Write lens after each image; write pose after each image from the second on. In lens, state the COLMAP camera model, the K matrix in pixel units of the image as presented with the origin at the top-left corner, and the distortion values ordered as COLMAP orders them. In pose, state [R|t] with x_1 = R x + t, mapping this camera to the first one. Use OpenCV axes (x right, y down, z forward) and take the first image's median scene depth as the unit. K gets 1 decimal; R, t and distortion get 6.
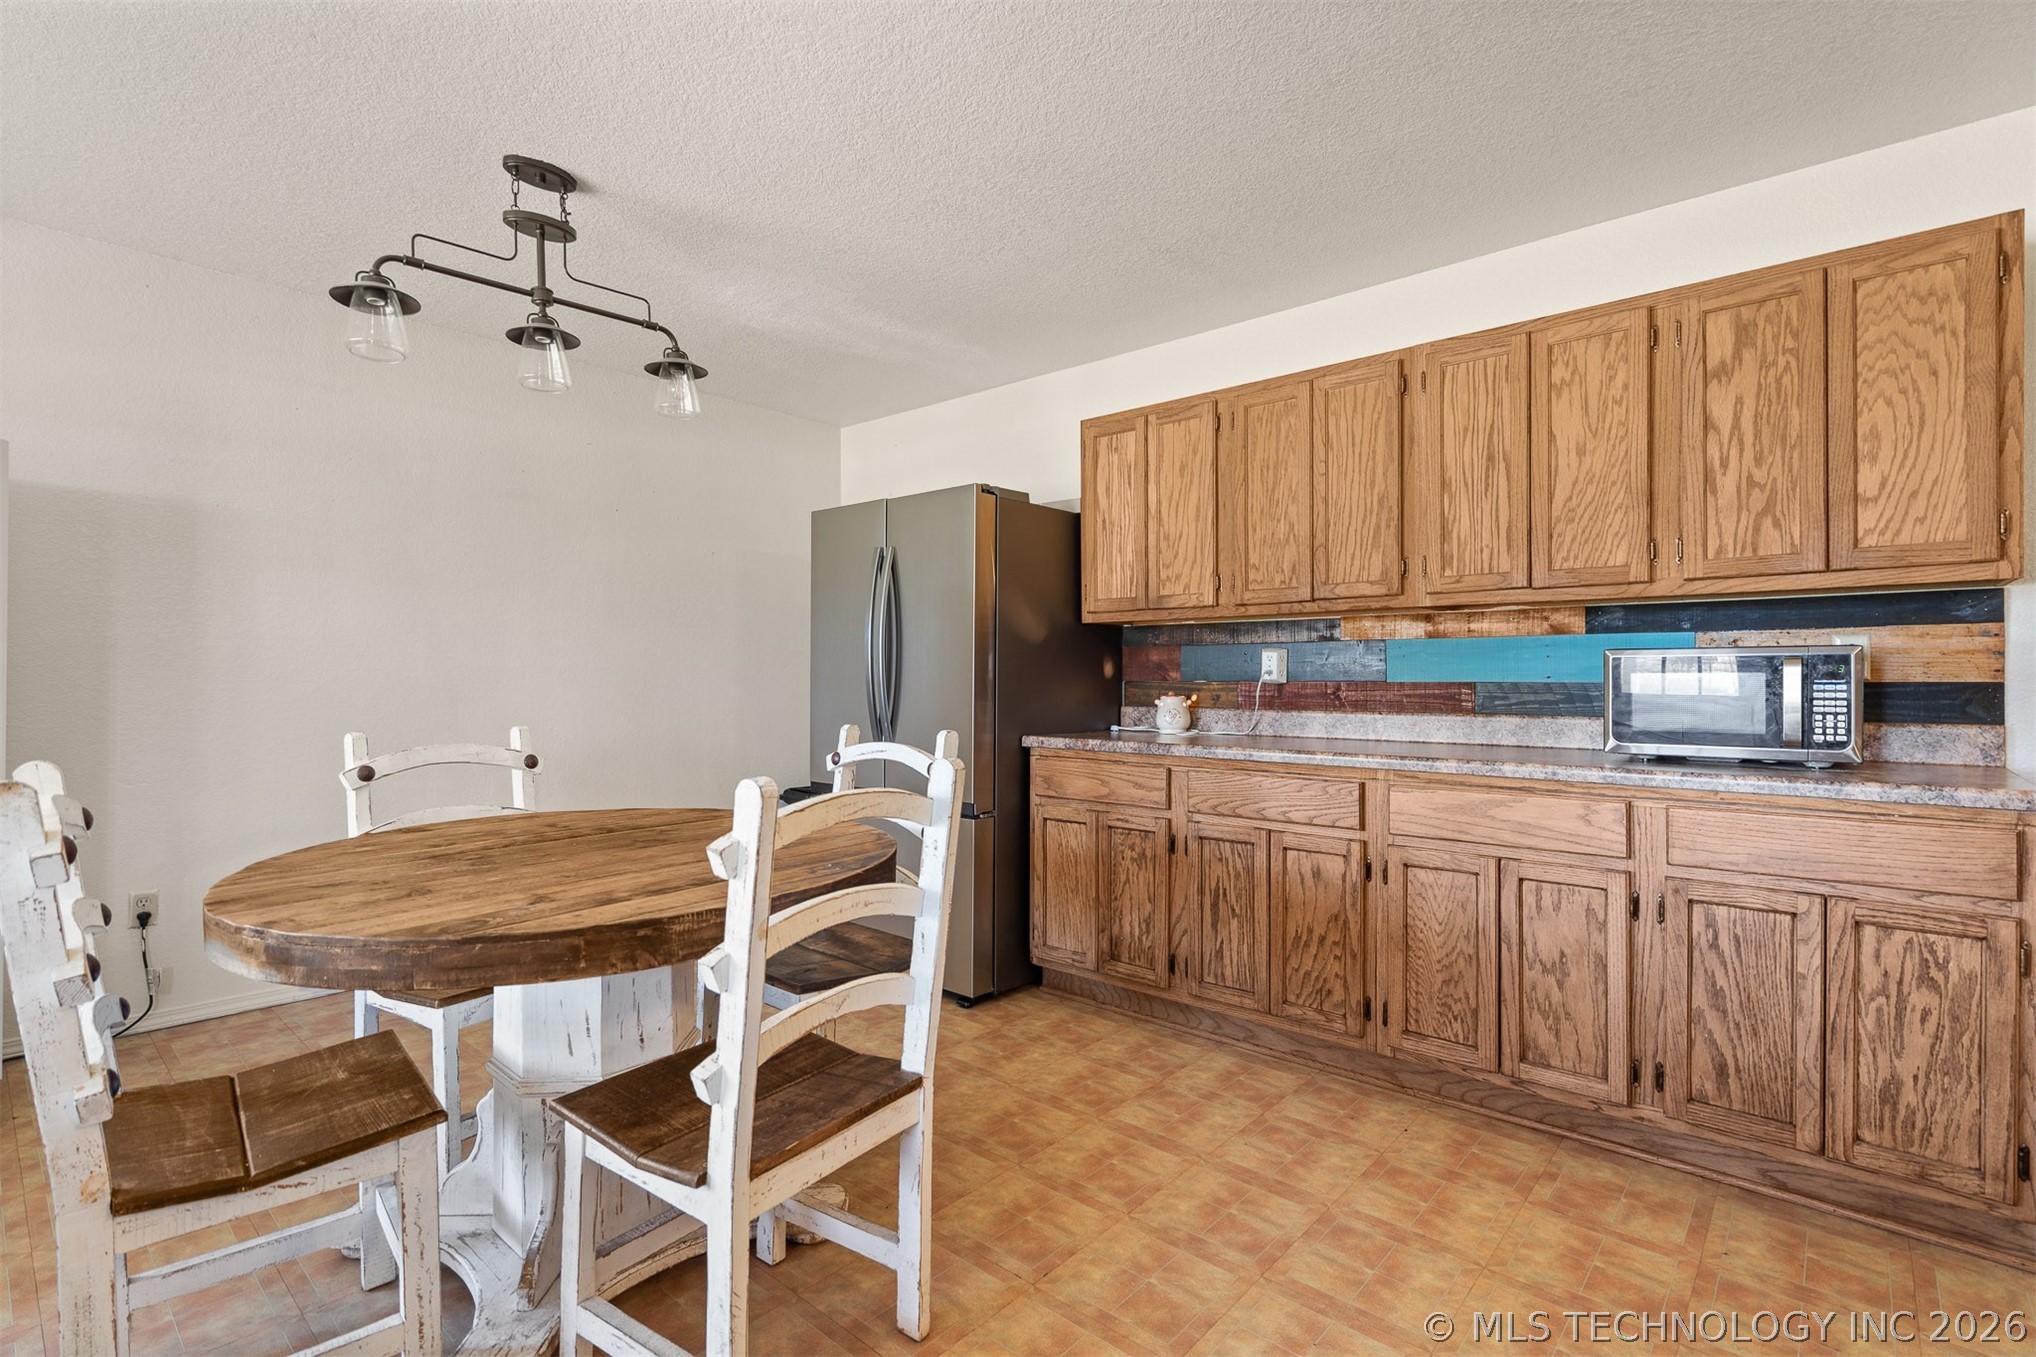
lens RADIAL K [[953.8, 0, 1014.3], [0, 953.8, 682.0], [0, 0, 1]] dist [0.001296, 0.001261]
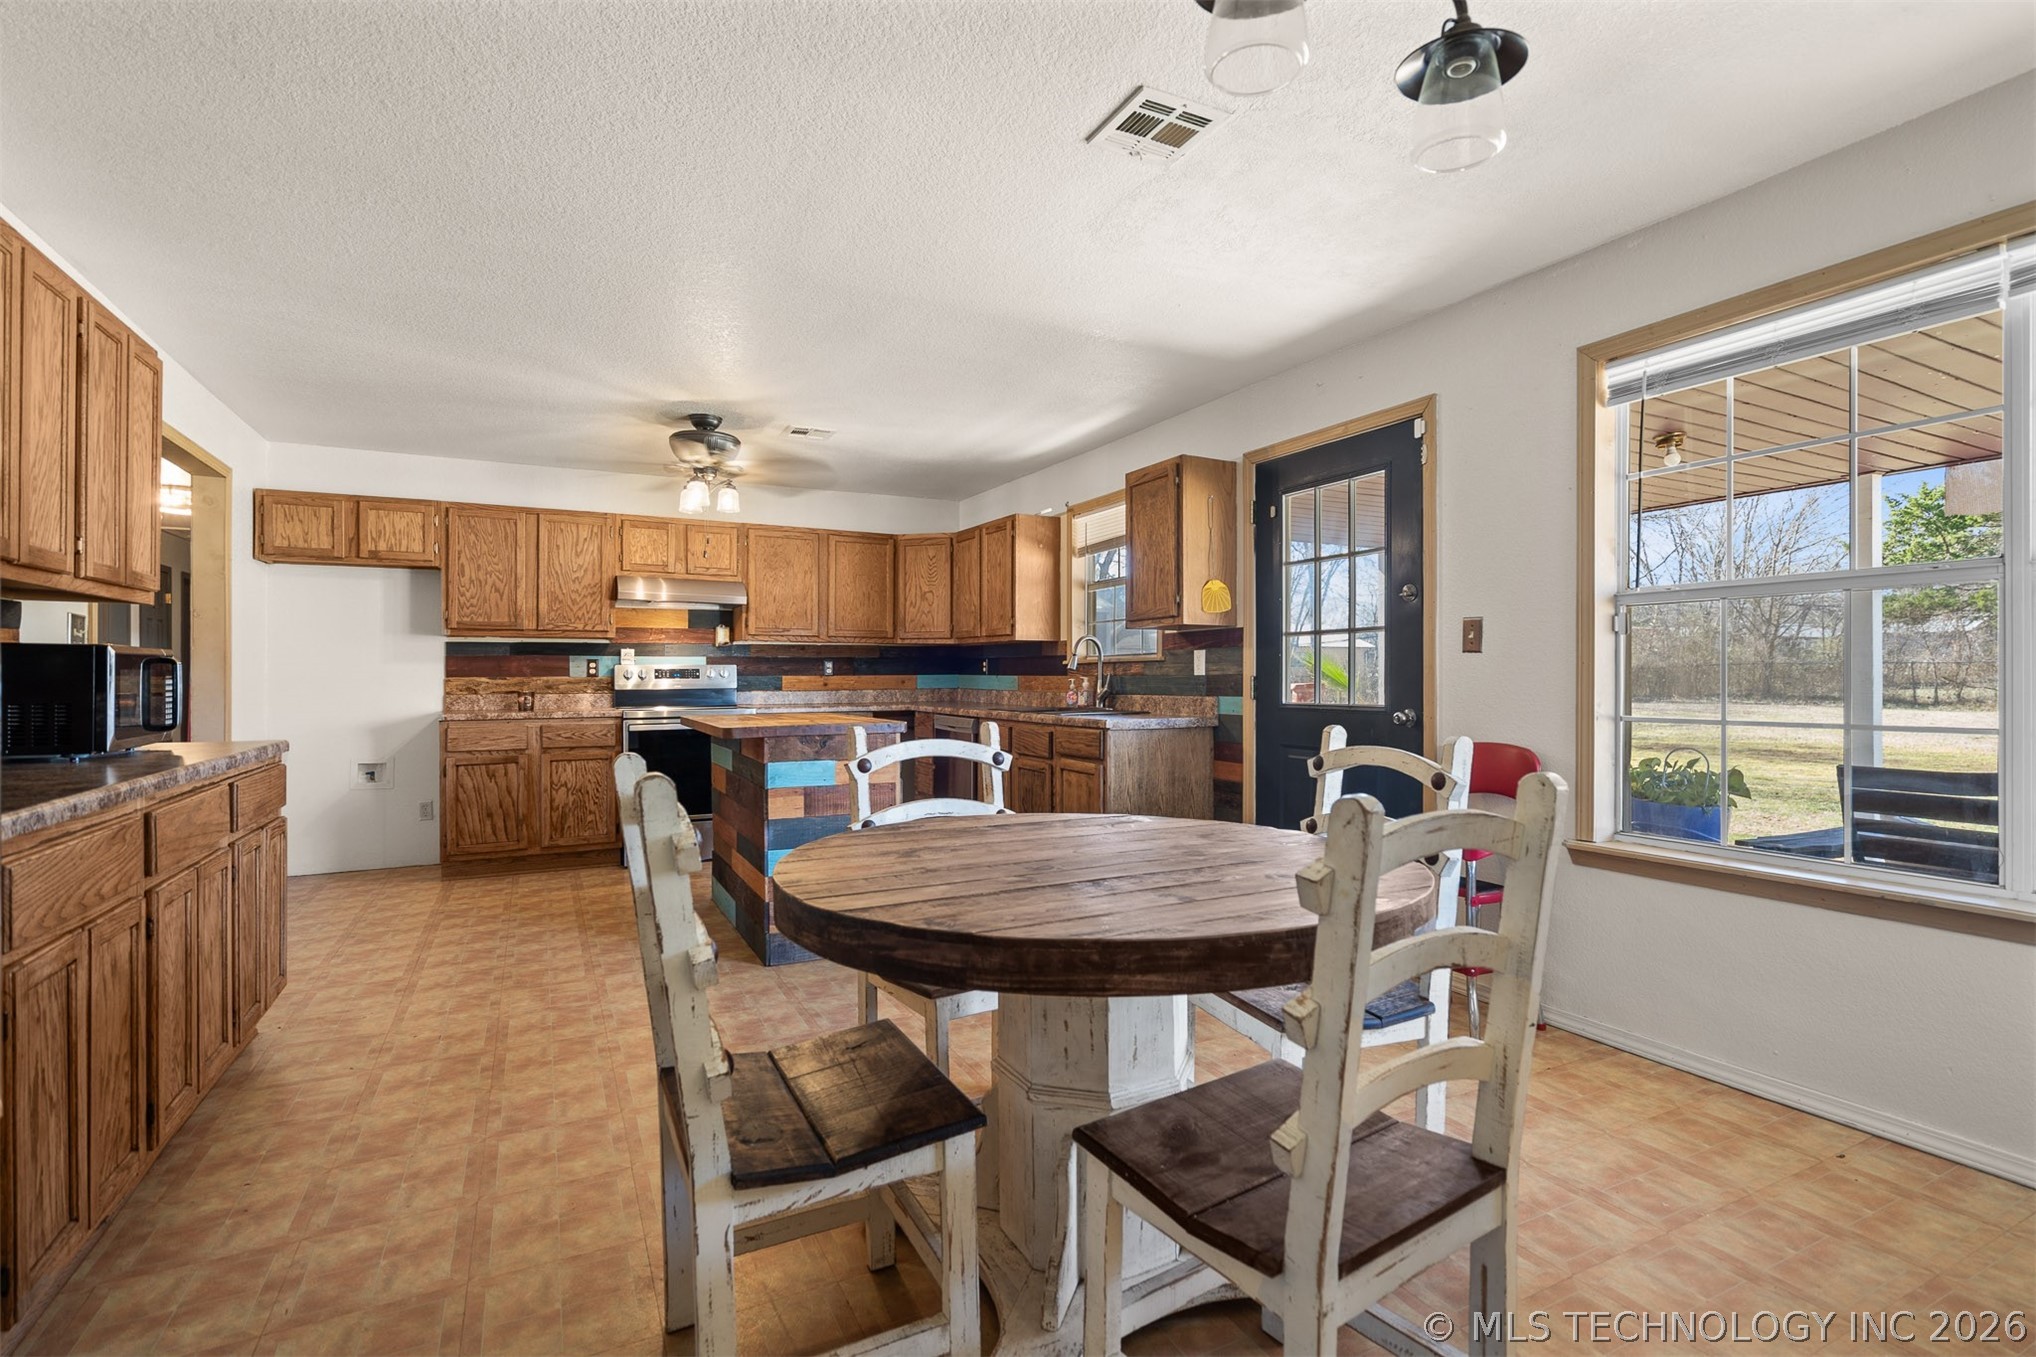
lens RADIAL K [[953.8, 0, 1017.5], [0, 953.8, 674.5], [0, 0, 1]] dist [0.001296, 0.001261]
pose [[-0.929404, 0.002086, 0.369058, -0.579009], [0.004798, 0.999968, 0.006431, -0.011715], [-0.369033, 0.007748, -0.929384, 1.523497]]
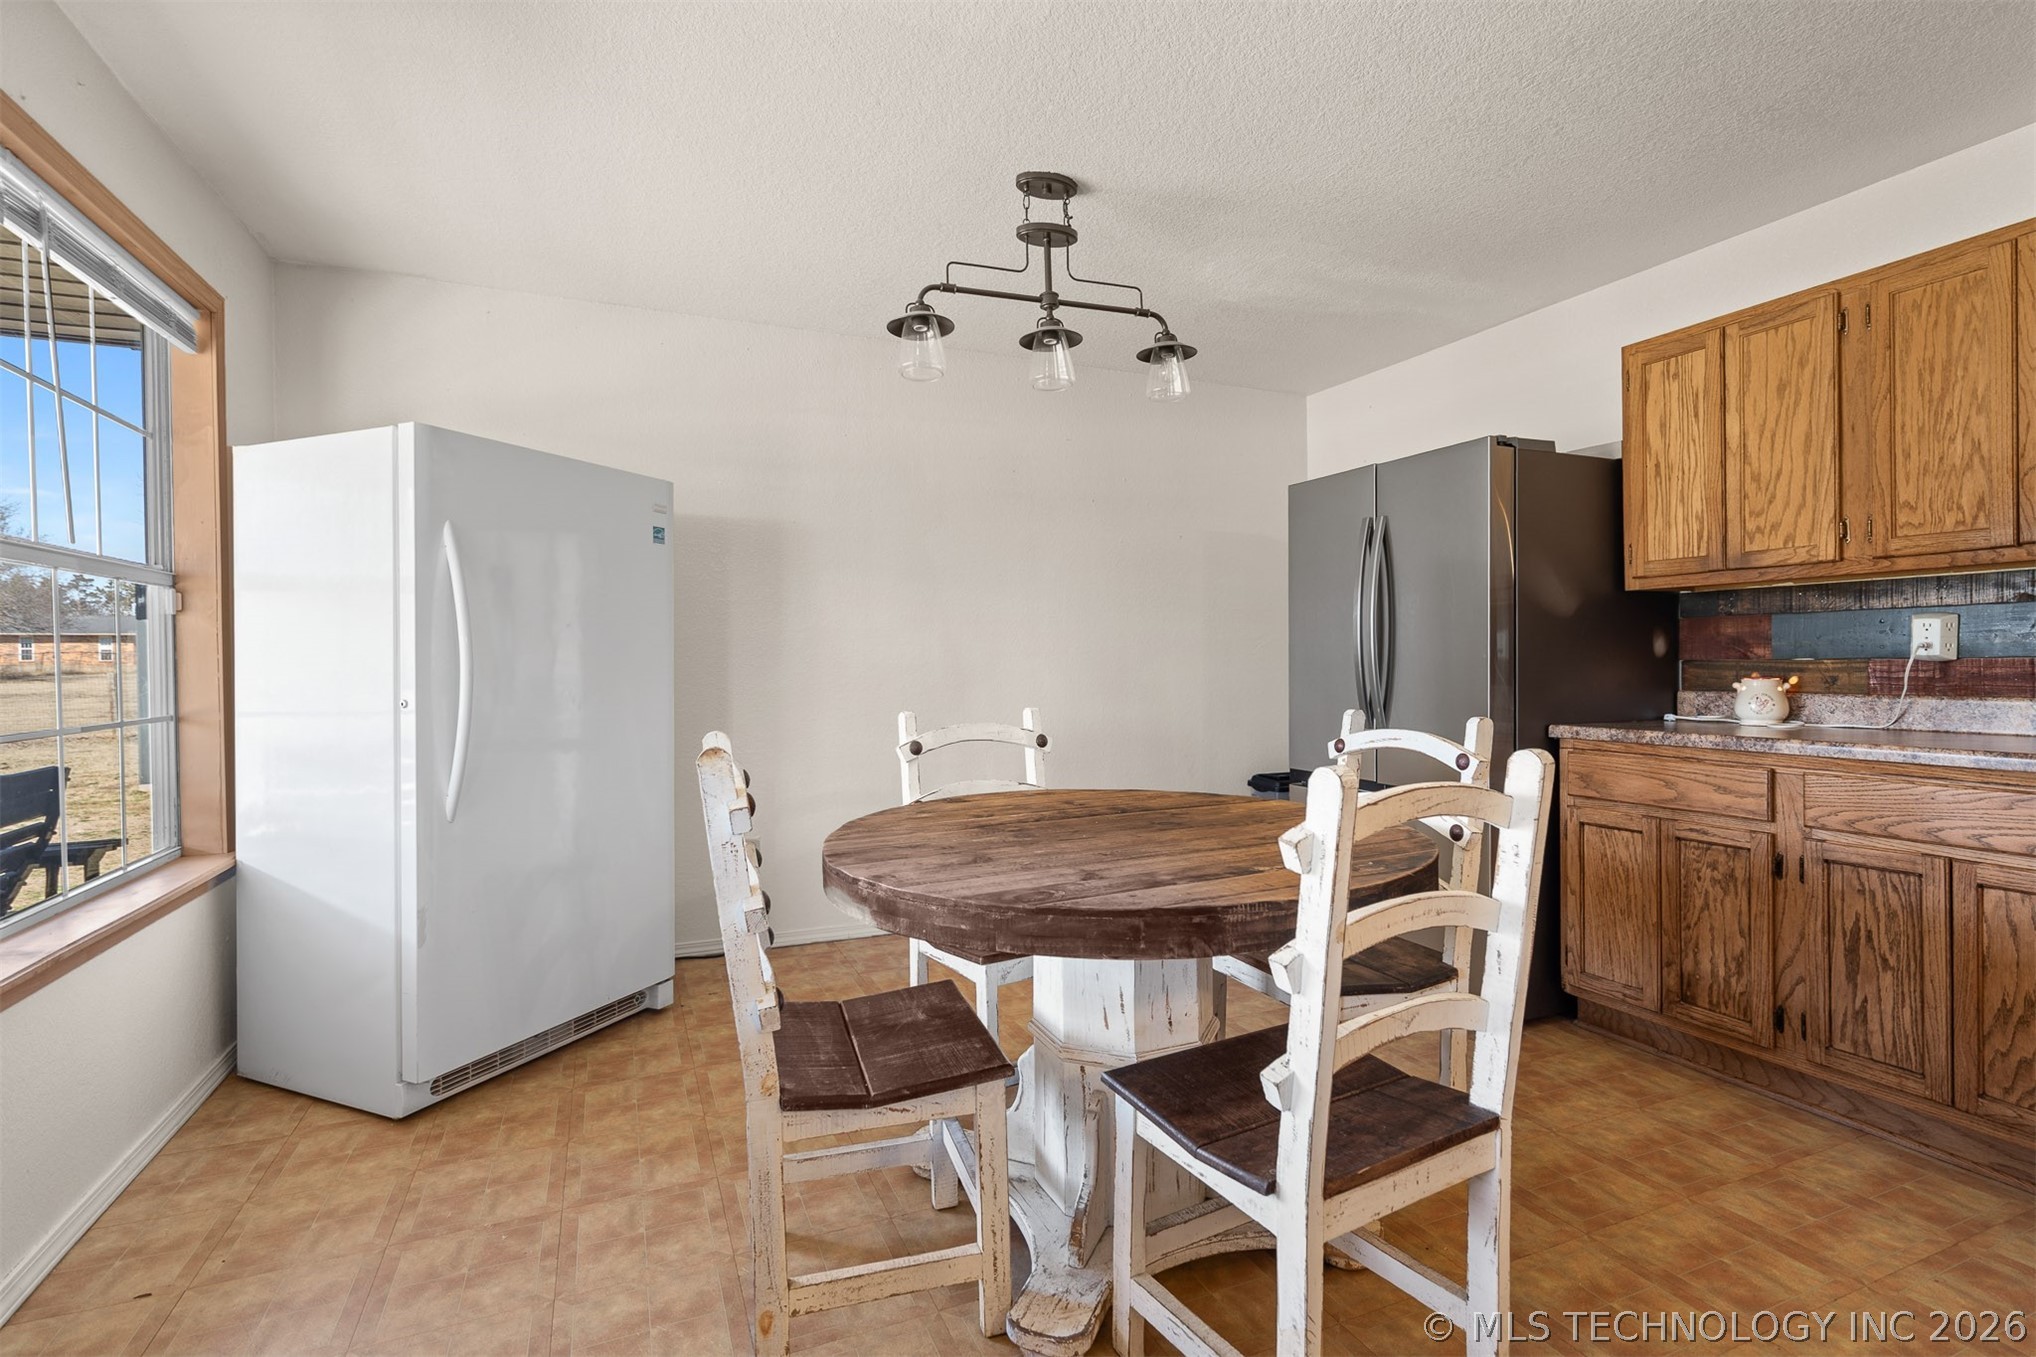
lens RADIAL K [[953.8, 0, 1008.3], [0, 953.8, 676.0], [0, 0, 1]] dist [0.001296, 0.001261]
pose [[0.903710, -0.003871, -0.428128, -0.086394], [0.007814, 0.999942, 0.007454, 0.002942], [0.428074, -0.010082, 0.903688, 0.022470]]
